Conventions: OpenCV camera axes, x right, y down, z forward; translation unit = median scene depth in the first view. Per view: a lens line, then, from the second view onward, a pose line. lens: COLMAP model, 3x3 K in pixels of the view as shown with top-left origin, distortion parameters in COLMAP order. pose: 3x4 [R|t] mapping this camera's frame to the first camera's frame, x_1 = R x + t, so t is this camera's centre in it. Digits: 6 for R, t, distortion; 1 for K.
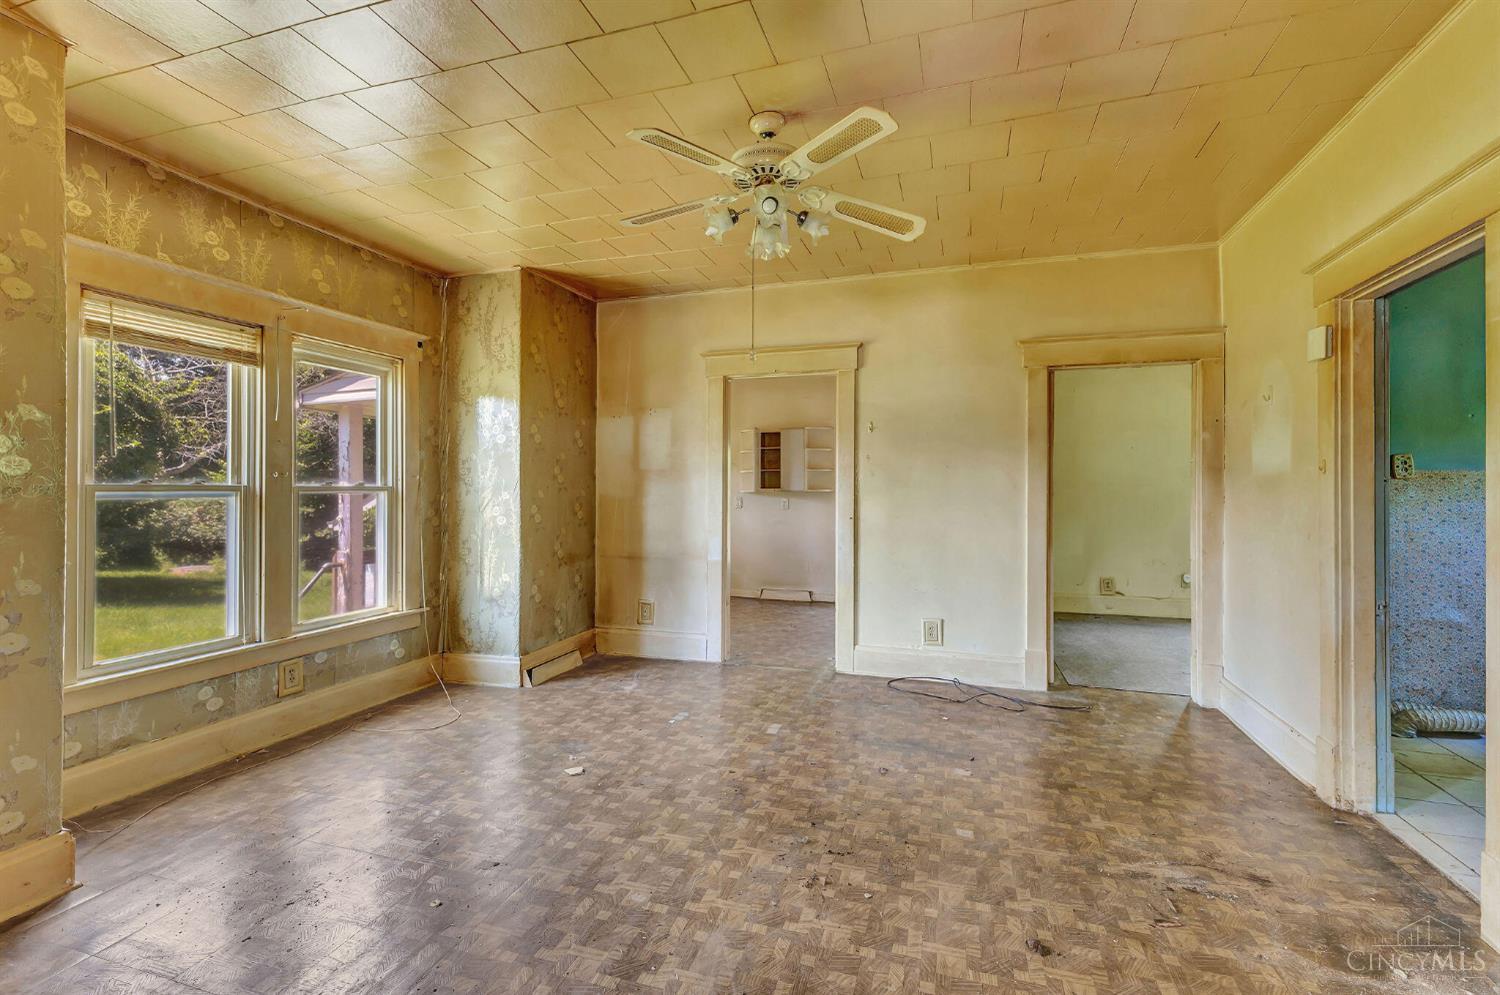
lens RADIAL K [[655.7, 0, 752.9], [0, 655.7, 488.3], [0, 0, 1]] dist [0.009882, -0.000037]
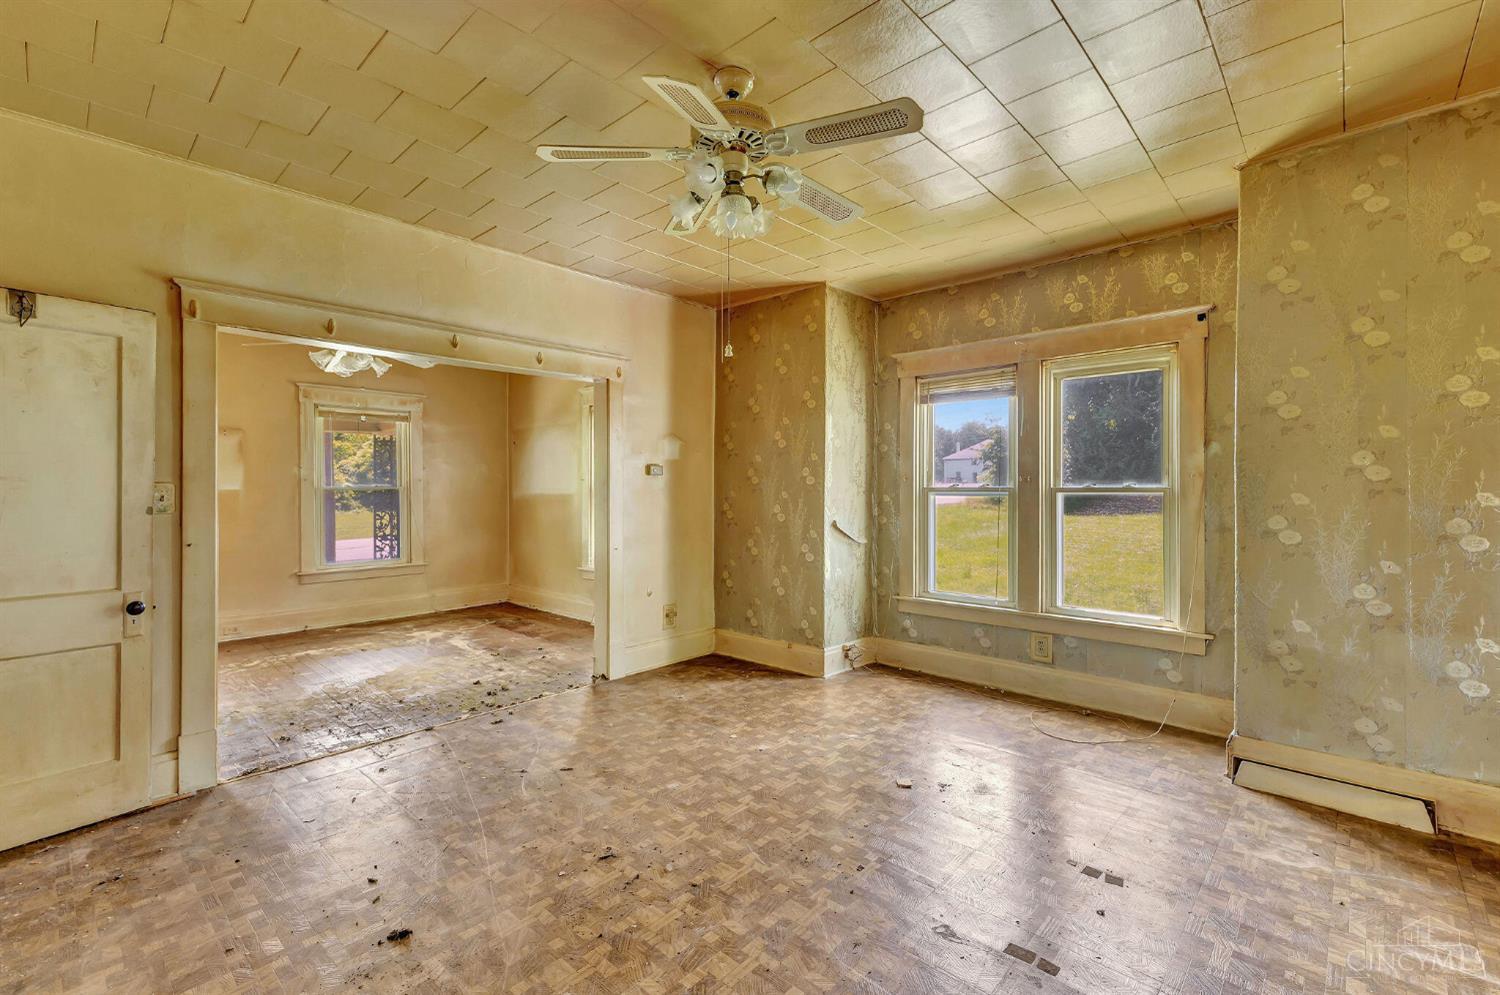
lens RADIAL K [[655.7, 0, 752.9], [0, 655.7, 488.3], [0, 0, 1]] dist [0.009882, -0.000037]
pose [[-0.423226, 0.002255, -0.906021, 0.789083], [0.004952, 0.999988, 0.000176, -0.008548], [0.906011, -0.004412, -0.423232, 1.351163]]
